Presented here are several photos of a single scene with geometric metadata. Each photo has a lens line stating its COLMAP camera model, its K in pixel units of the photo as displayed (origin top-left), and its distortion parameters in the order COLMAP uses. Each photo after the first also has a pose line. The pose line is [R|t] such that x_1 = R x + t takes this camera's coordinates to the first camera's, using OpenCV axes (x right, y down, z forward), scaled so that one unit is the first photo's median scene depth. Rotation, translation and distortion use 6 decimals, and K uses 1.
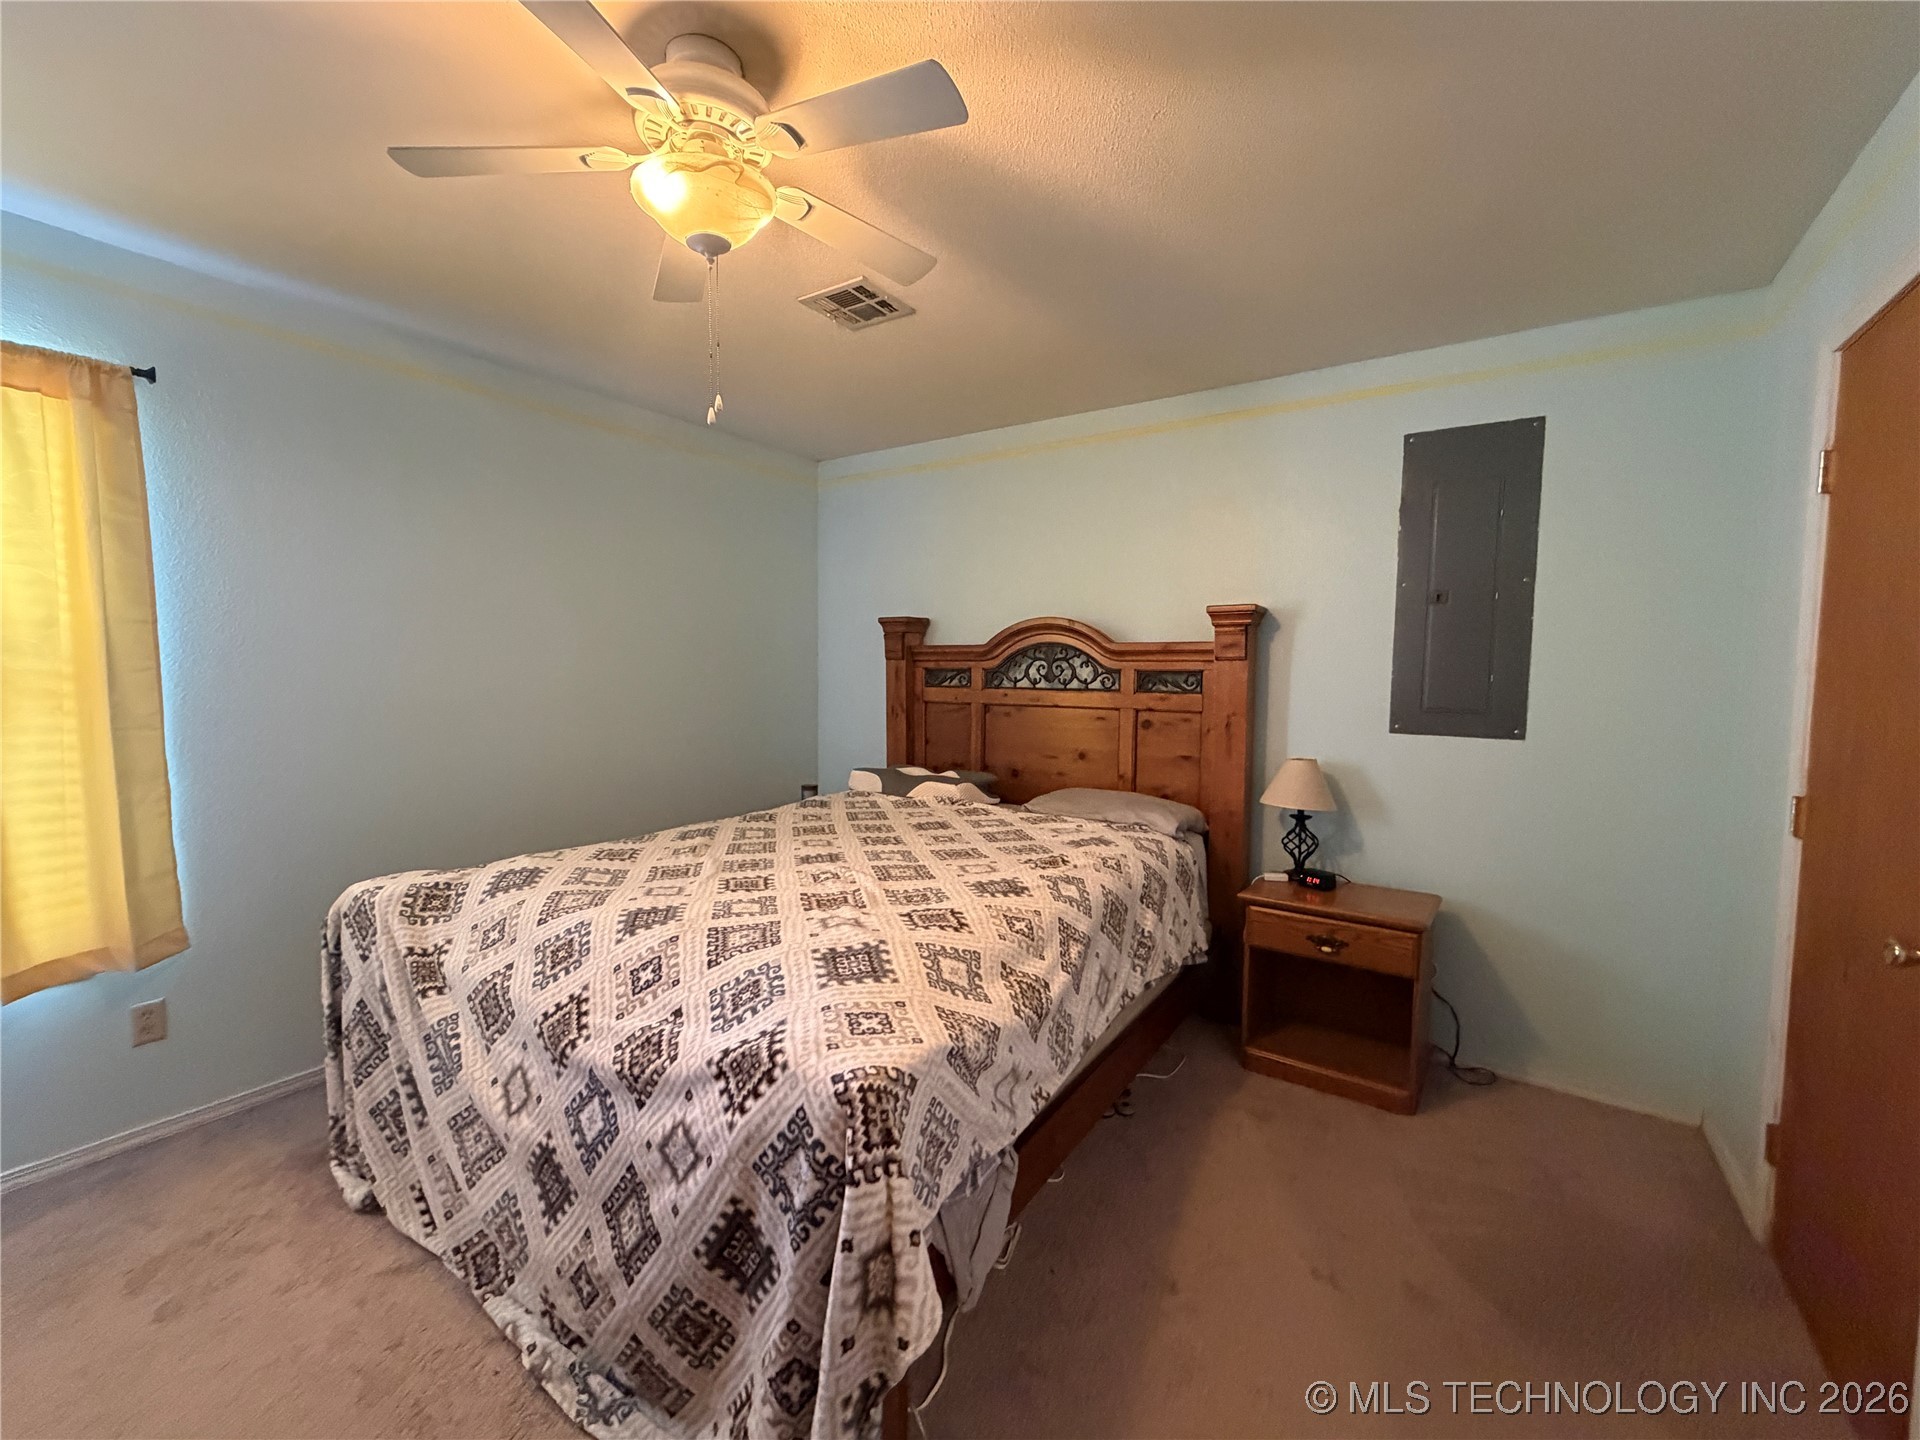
lens RADIAL K [[758.8, 0, 994.8], [0, 758.8, 715.5], [0, 0, 1]] dist [-0.002457, -0.000062]
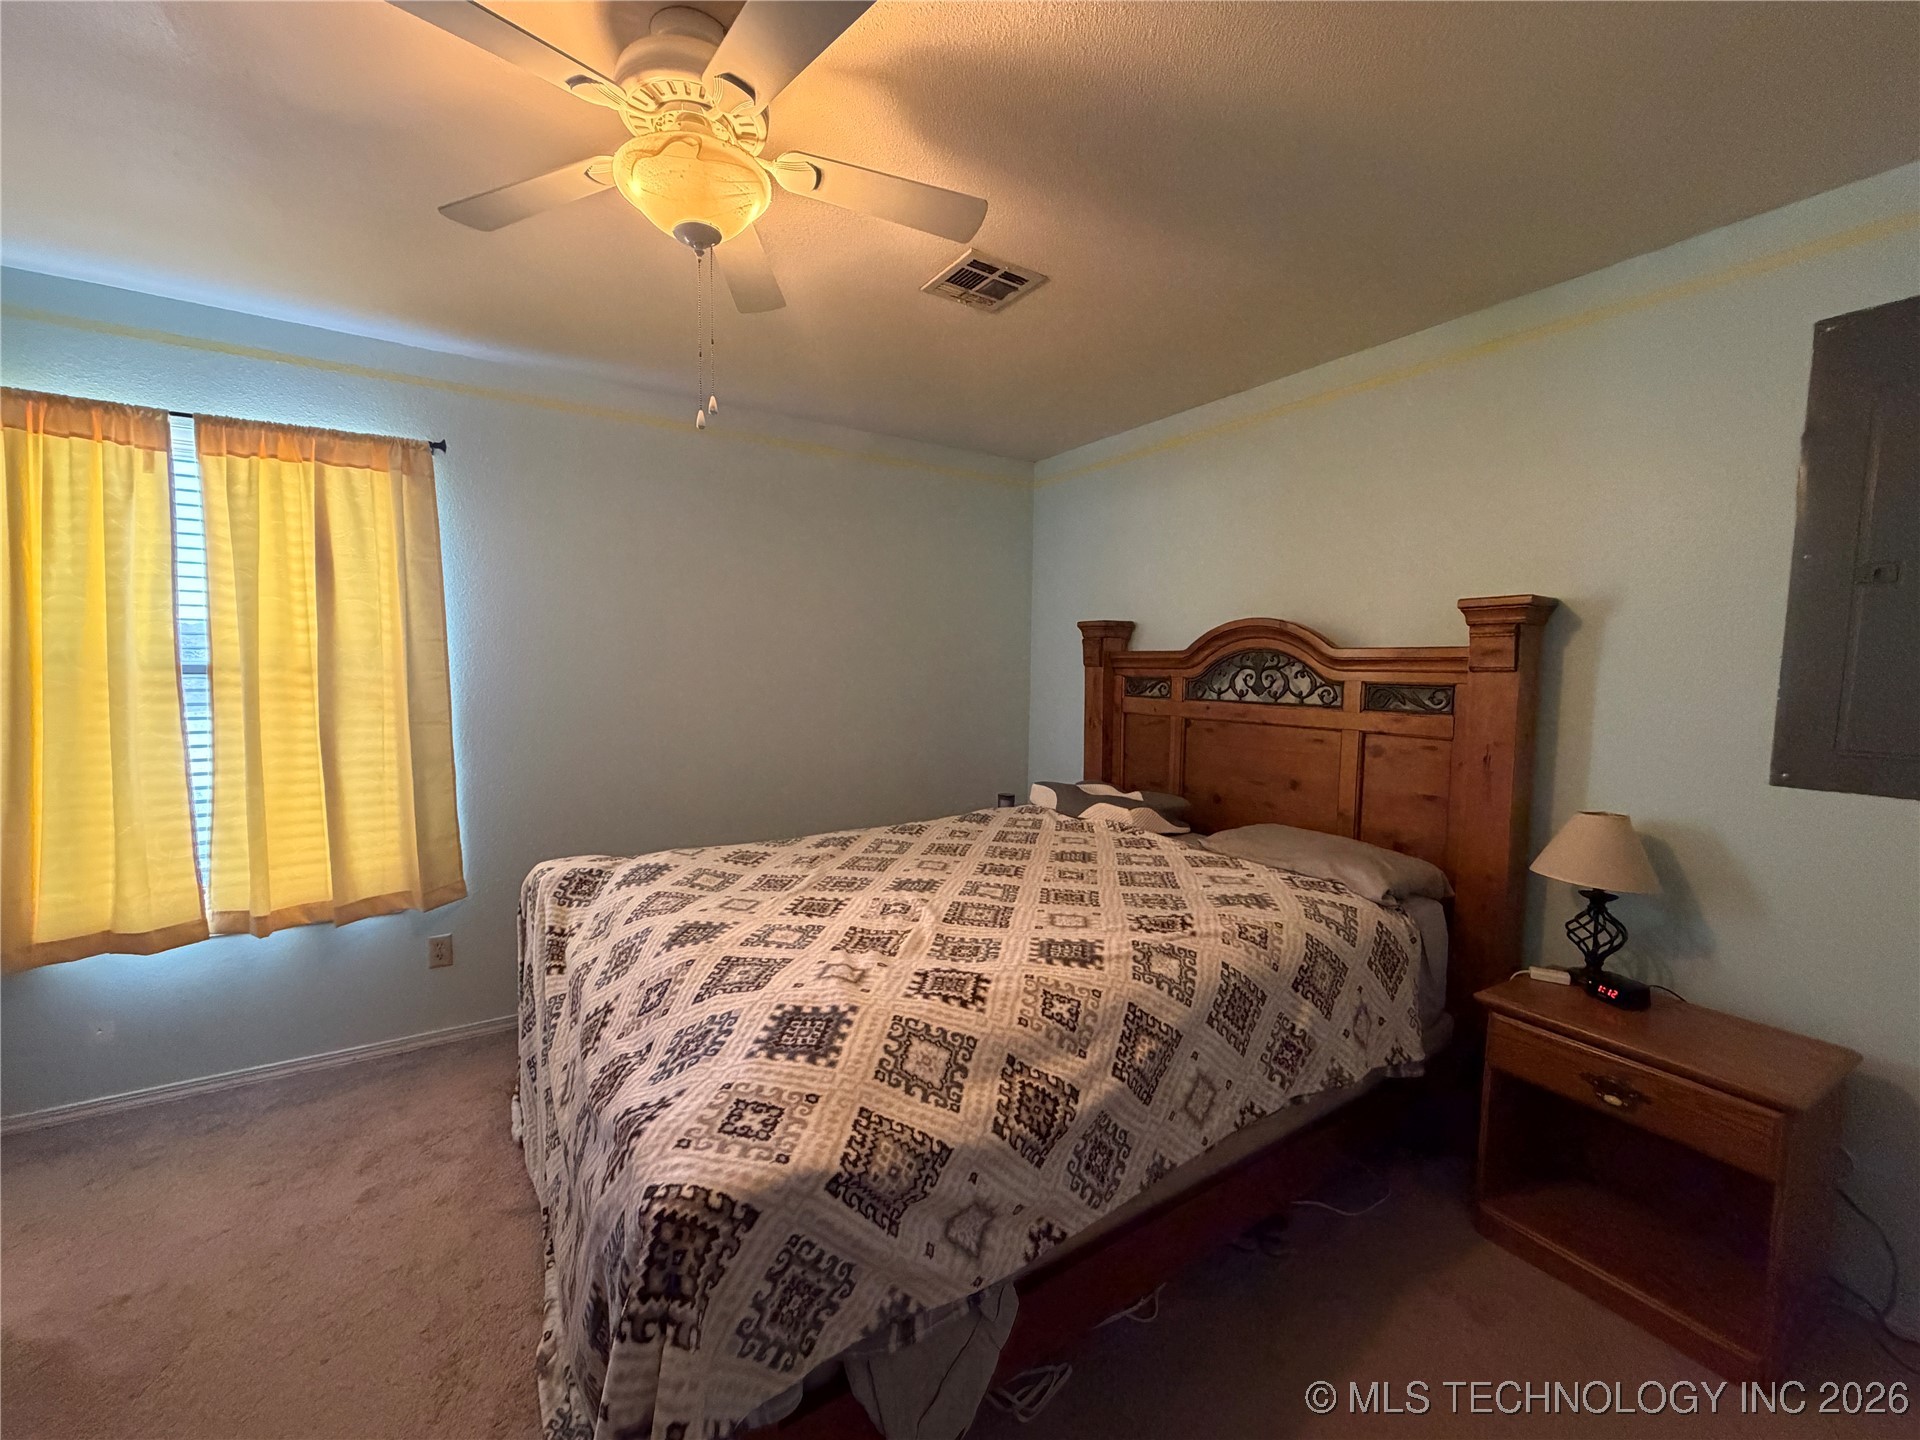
lens RADIAL K [[758.8, 0, 960.5], [0, 758.8, 718.9], [0, 0, 1]] dist [-0.002457, -0.000062]
pose [[0.916239, 0.030454, -0.399474, 0.203870], [-0.029339, 0.999530, 0.008909, -0.028254], [0.399557, 0.003557, 0.916701, 0.179083]]
